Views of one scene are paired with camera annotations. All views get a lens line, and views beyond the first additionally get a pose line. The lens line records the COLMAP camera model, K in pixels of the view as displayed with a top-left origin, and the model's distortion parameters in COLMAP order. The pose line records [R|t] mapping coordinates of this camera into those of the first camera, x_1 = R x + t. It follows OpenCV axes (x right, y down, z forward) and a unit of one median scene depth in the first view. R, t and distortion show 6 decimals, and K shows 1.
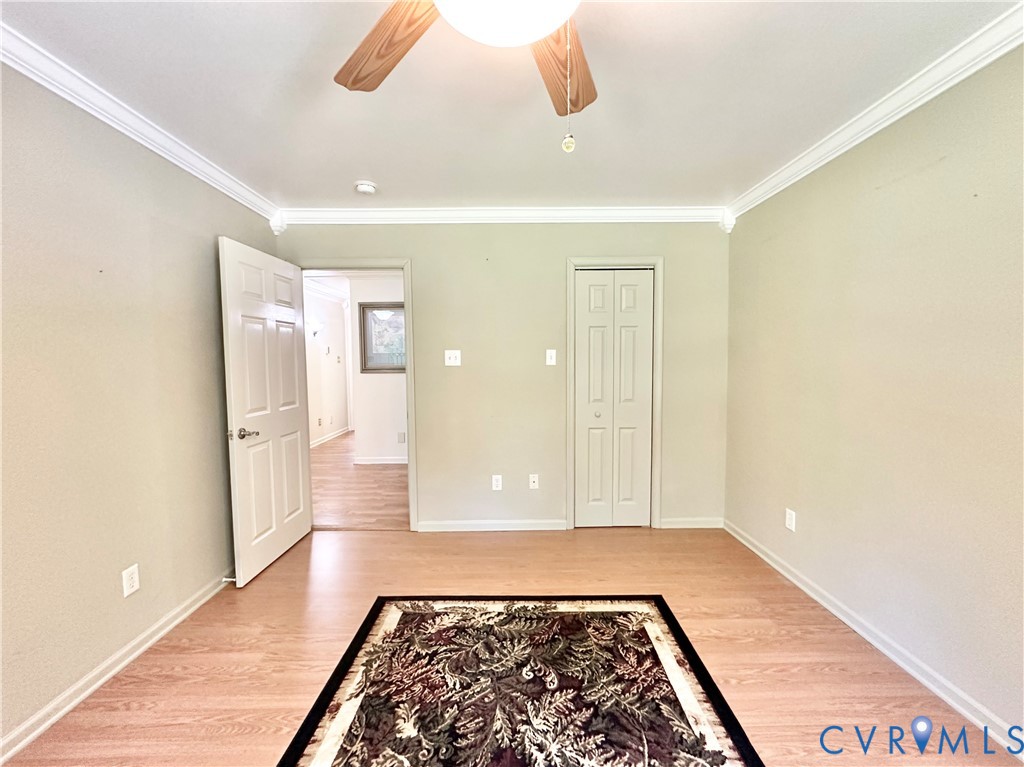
lens RADIAL K [[414.3, 0, 512.7], [0, 414.3, 380.8], [0, 0, 1]] dist [-0.003378, 0.000370]
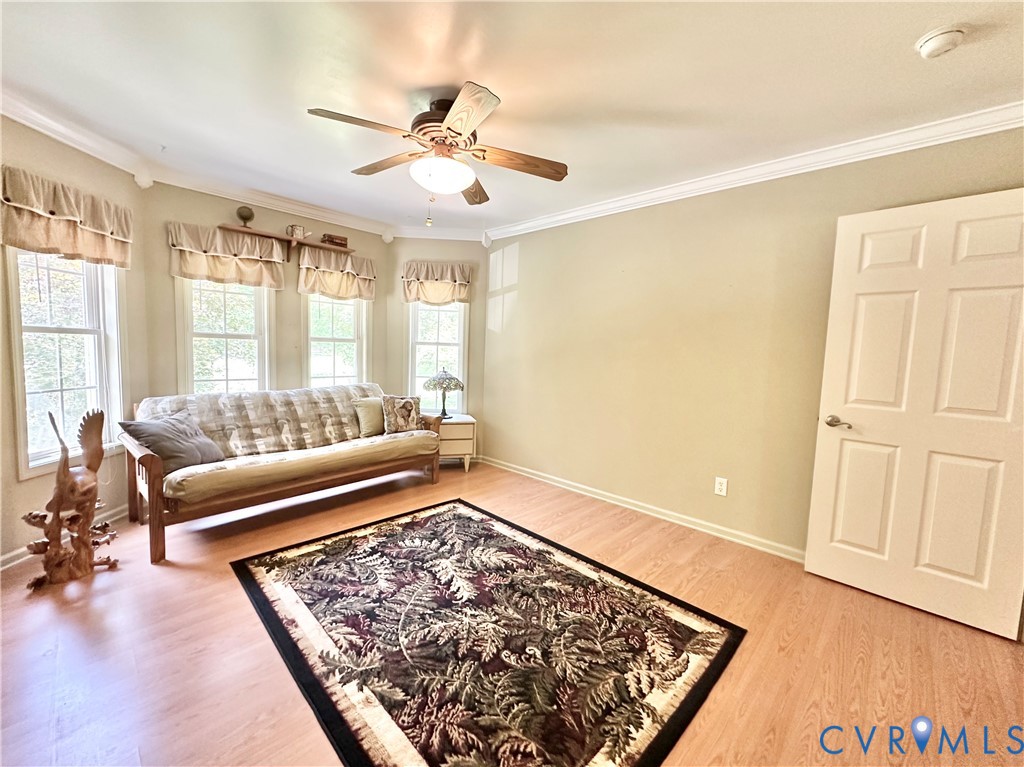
lens RADIAL K [[414.3, 0, 511.6], [0, 414.3, 385.3], [0, 0, 1]] dist [-0.003378, 0.000370]
pose [[-0.696074, 0.049624, -0.716253, 0.771429], [-0.066194, 0.988924, 0.132845, -0.044965], [0.714912, 0.139881, -0.685079, 1.607022]]
